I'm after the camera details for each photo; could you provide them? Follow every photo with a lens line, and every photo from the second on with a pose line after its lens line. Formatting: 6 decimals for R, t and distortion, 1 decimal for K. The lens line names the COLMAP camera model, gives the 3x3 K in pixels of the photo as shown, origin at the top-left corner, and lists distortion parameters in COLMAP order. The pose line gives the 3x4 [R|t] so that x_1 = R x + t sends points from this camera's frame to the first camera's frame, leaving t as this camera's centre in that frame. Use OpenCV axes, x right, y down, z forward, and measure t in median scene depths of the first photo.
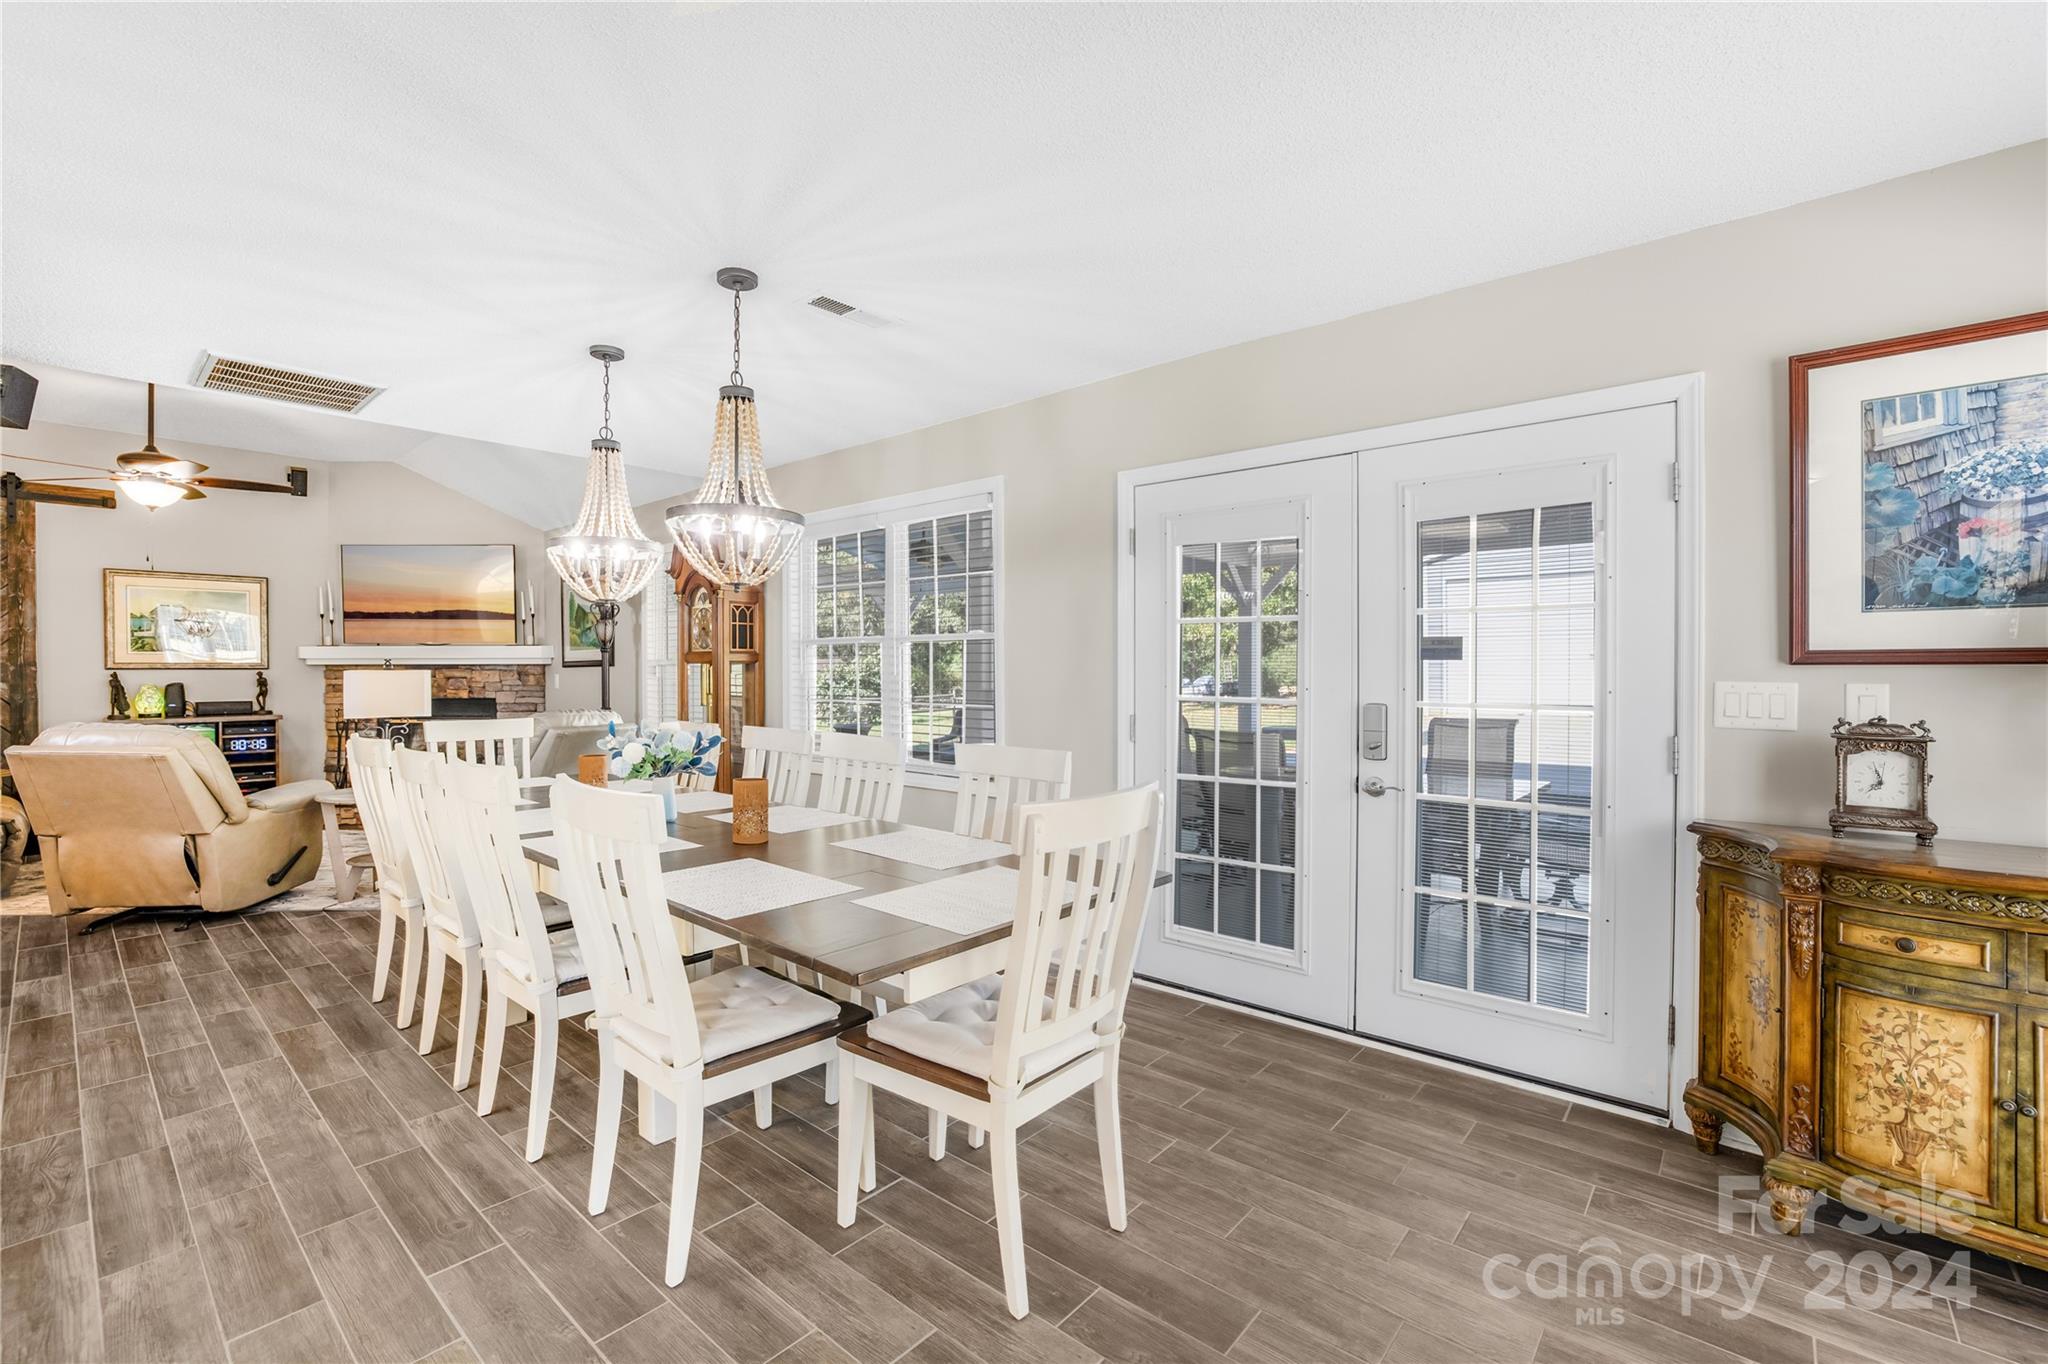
lens RADIAL K [[888.7, 0, 990.0], [0, 888.7, 678.8], [0, 0, 1]] dist [-0.030929, 0.011856]
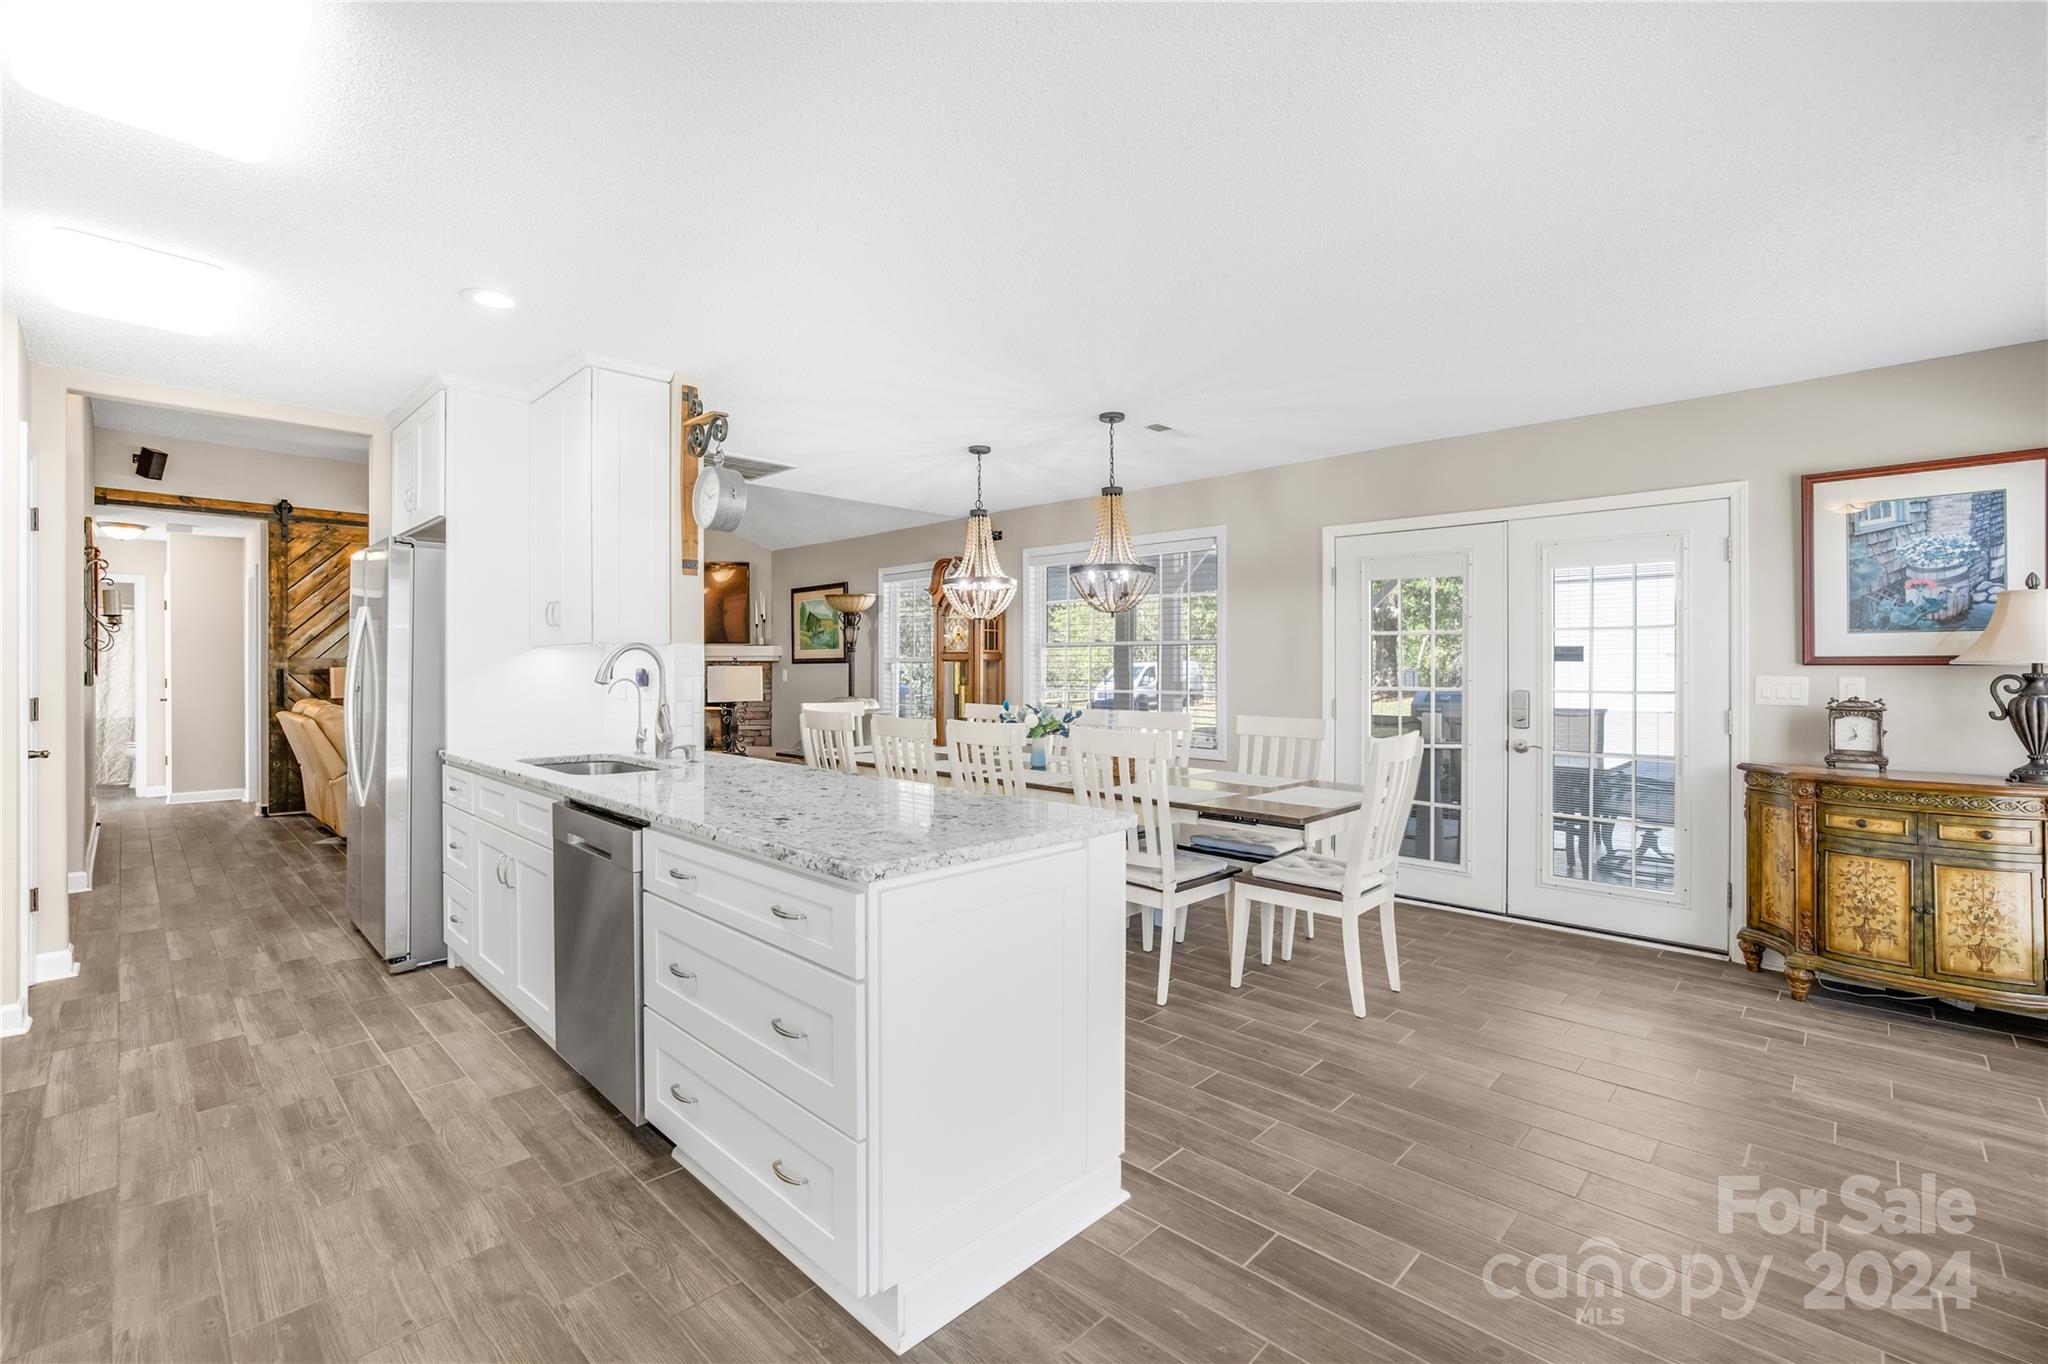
lens RADIAL K [[888.7, 0, 986.0], [0, 888.7, 665.2], [0, 0, 1]] dist [-0.030929, 0.011856]
pose [[0.998659, 0.003249, -0.051666, -0.420468], [-0.003869, 0.999922, -0.011905, 0.007032], [0.051623, 0.012089, 0.998593, -0.569368]]
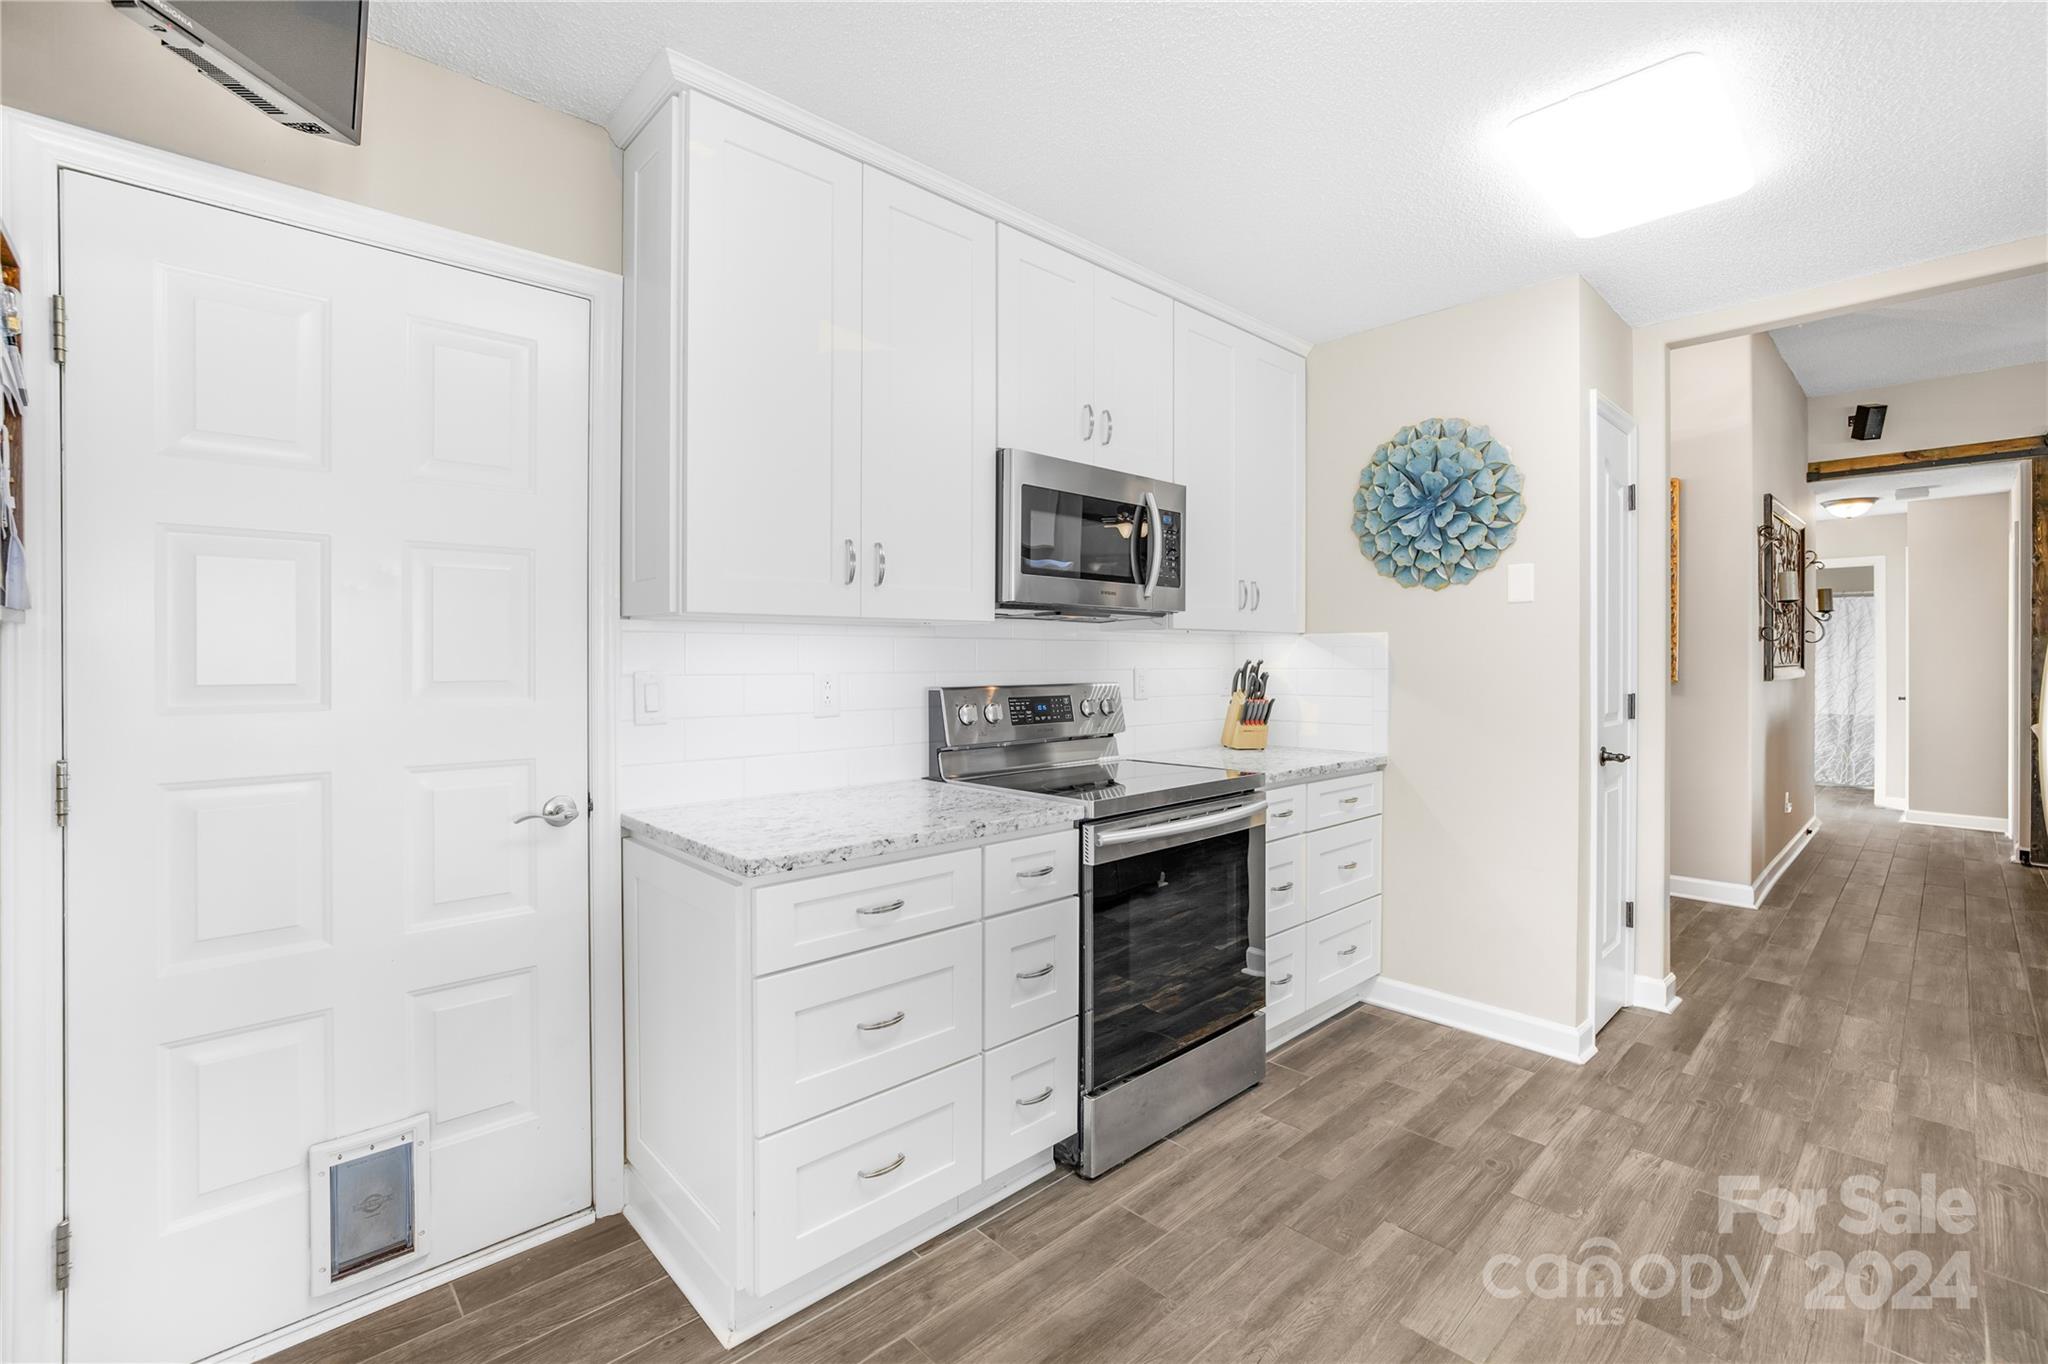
lens RADIAL K [[888.7, 0, 1037.2], [0, 888.7, 666.3], [0, 0, 1]] dist [-0.030929, 0.011856]
pose [[-0.075199, 0.009269, -0.997125, -0.655604], [-0.010379, 0.999895, 0.010077, 0.006493], [0.997115, 0.011107, -0.075095, -0.066275]]
